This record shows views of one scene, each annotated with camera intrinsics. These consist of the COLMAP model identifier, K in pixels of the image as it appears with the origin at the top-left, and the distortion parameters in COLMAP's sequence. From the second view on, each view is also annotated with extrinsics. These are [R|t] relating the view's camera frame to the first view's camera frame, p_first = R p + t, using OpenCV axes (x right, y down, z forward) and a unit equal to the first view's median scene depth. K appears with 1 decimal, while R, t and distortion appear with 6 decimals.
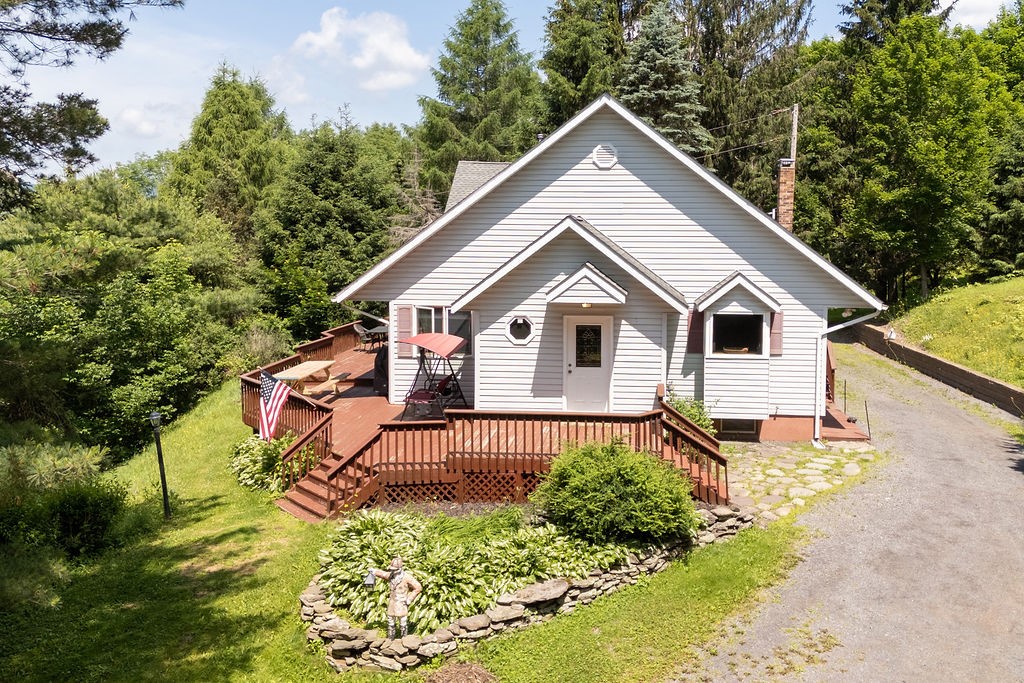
lens RADIAL K [[908.3, 0, 588.7], [0, 908.3, 283.7], [0, 0, 1]] dist [0.047100, -0.020943]
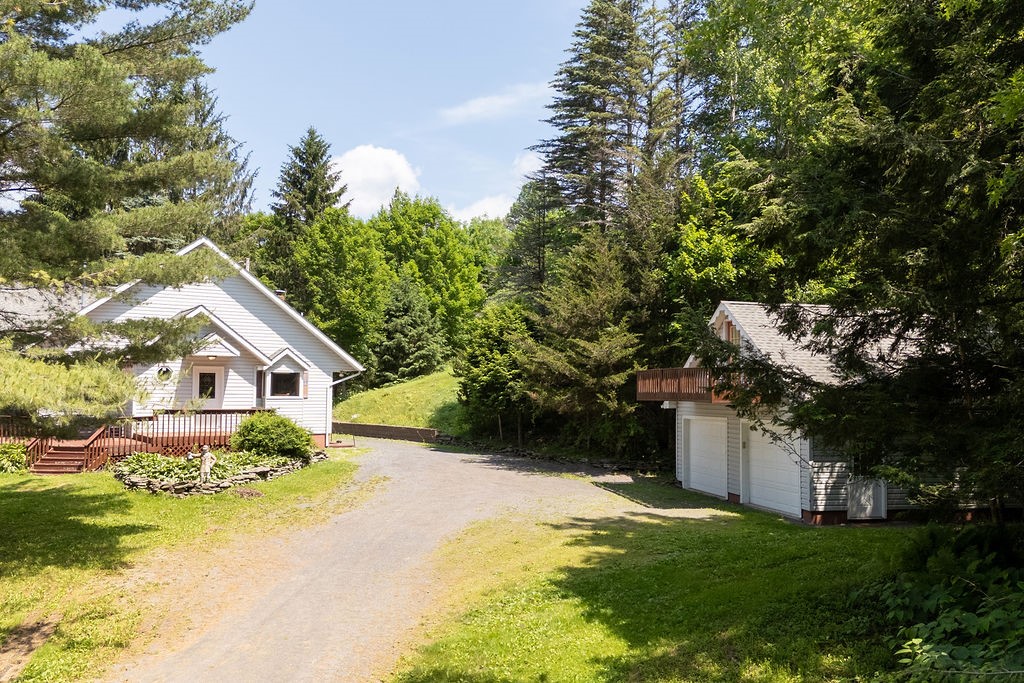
lens RADIAL K [[881.3, 0, 548.4], [0, 881.3, 337.9], [0, 0, 1]] dist [0.106256, -0.227363]
pose [[0.791080, 0.035485, 0.610683, -0.464602], [0.039255, 0.993314, -0.108569, 0.169819], [-0.610452, 0.109859, 0.784398, -0.610911]]
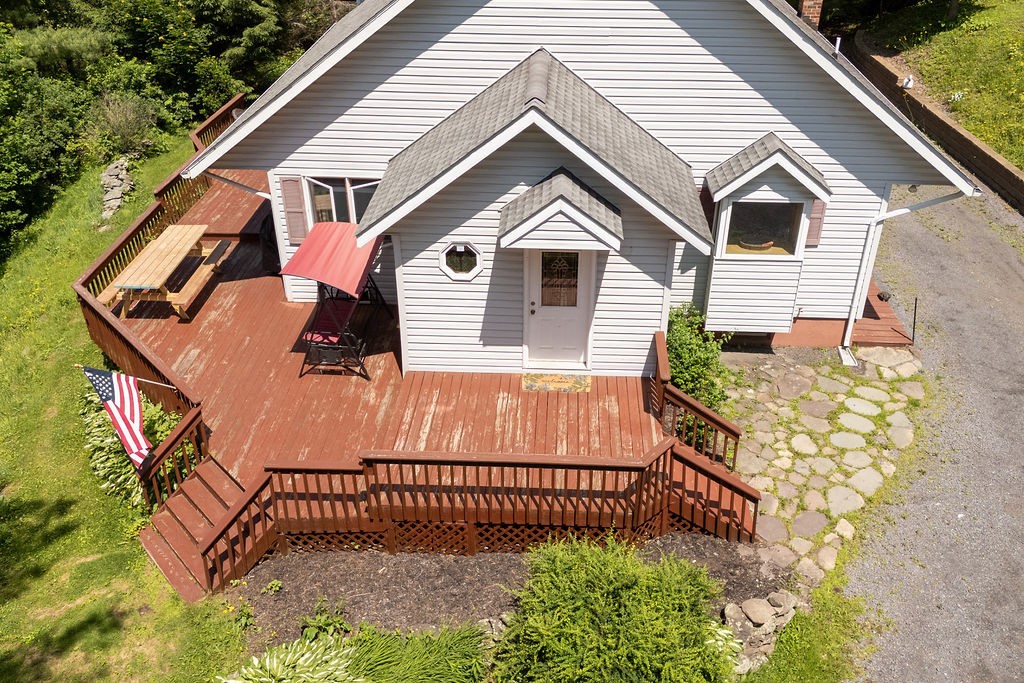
lens RADIAL K [[881.3, 0, 548.4], [0, 881.3, 337.9], [0, 0, 1]] dist [0.106256, -0.227363]
pose [[0.999443, -0.007758, 0.032458, -0.028931], [-0.008487, 0.881541, 0.472031, -0.196869], [-0.032275, -0.472044, 0.880984, 0.351278]]
